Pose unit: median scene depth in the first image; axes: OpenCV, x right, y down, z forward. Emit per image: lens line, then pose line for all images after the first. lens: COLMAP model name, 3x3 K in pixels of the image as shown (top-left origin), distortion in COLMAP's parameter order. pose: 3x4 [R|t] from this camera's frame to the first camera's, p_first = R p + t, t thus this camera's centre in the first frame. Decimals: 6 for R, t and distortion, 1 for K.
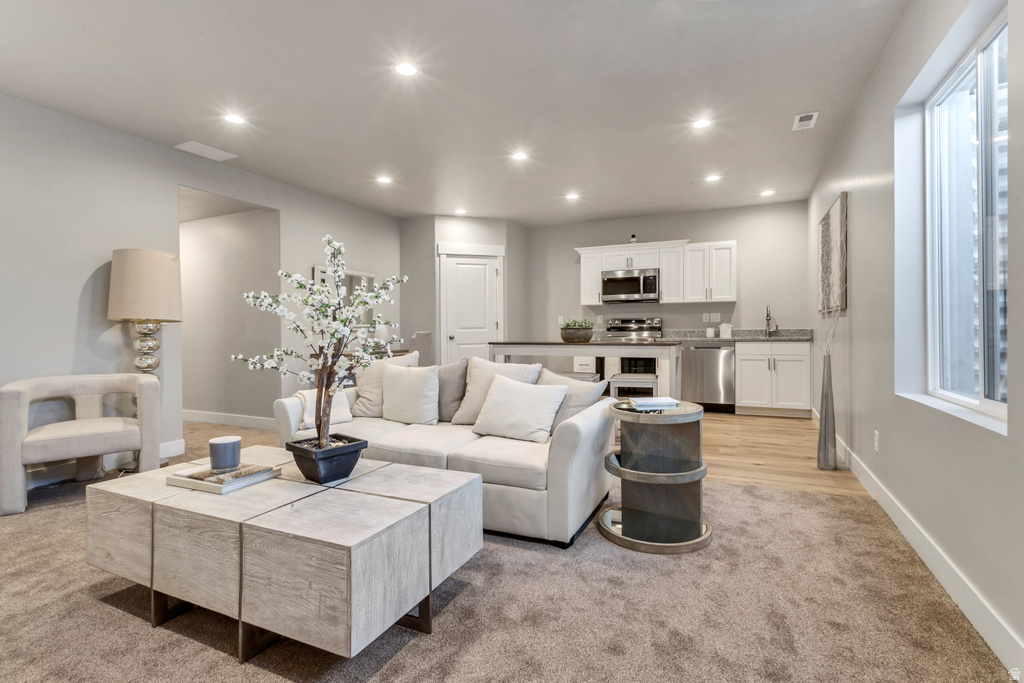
lens RADIAL K [[484.6, 0, 507.9], [0, 484.6, 339.1], [0, 0, 1]] dist [-0.005291, -0.000065]
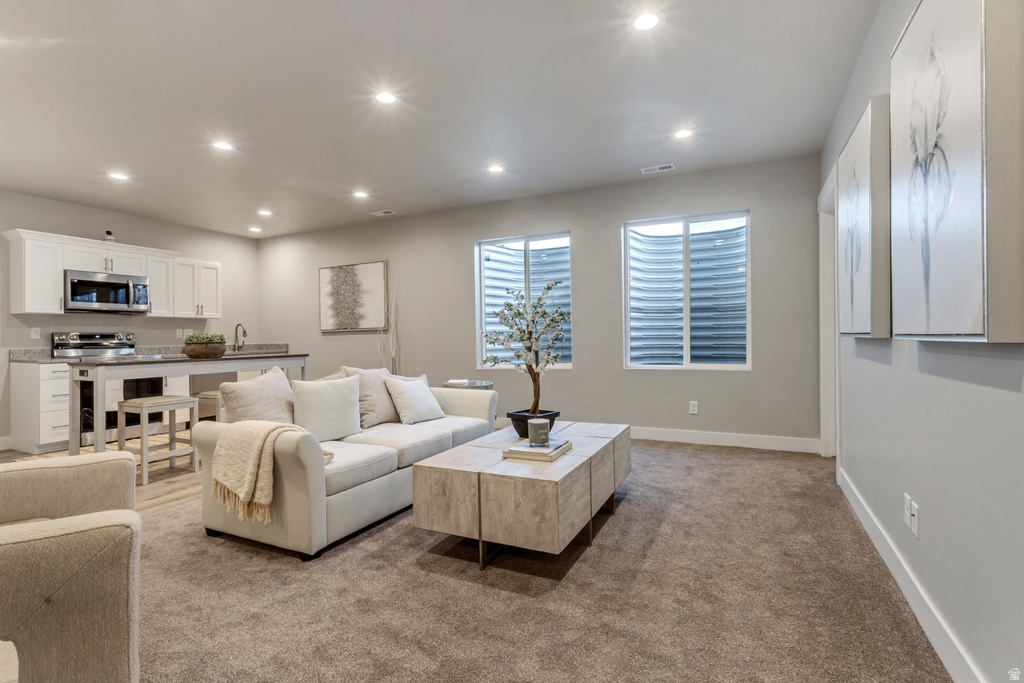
lens RADIAL K [[484.6, 0, 507.9], [0, 484.6, 338.1], [0, 0, 1]] dist [-0.005291, -0.000065]
pose [[0.022853, 0.007823, 0.999708, -0.557355], [0.042631, 0.999052, -0.008792, 0.001726], [-0.998829, 0.042820, 0.022498, 0.320314]]
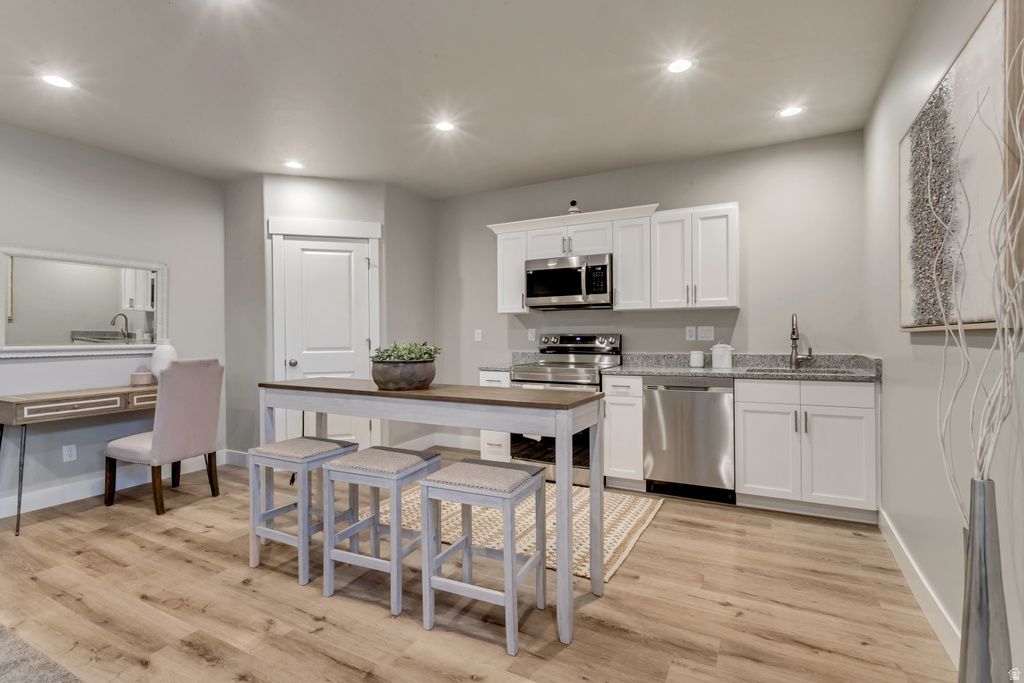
lens RADIAL K [[484.6, 0, 514.9], [0, 484.6, 334.6], [0, 0, 1]] dist [-0.005291, -0.000065]
pose [[0.999135, 0.001142, -0.041564, 0.215268], [-0.002173, 0.999691, -0.024775, -0.028014], [0.041523, 0.024844, 0.998829, 0.385717]]
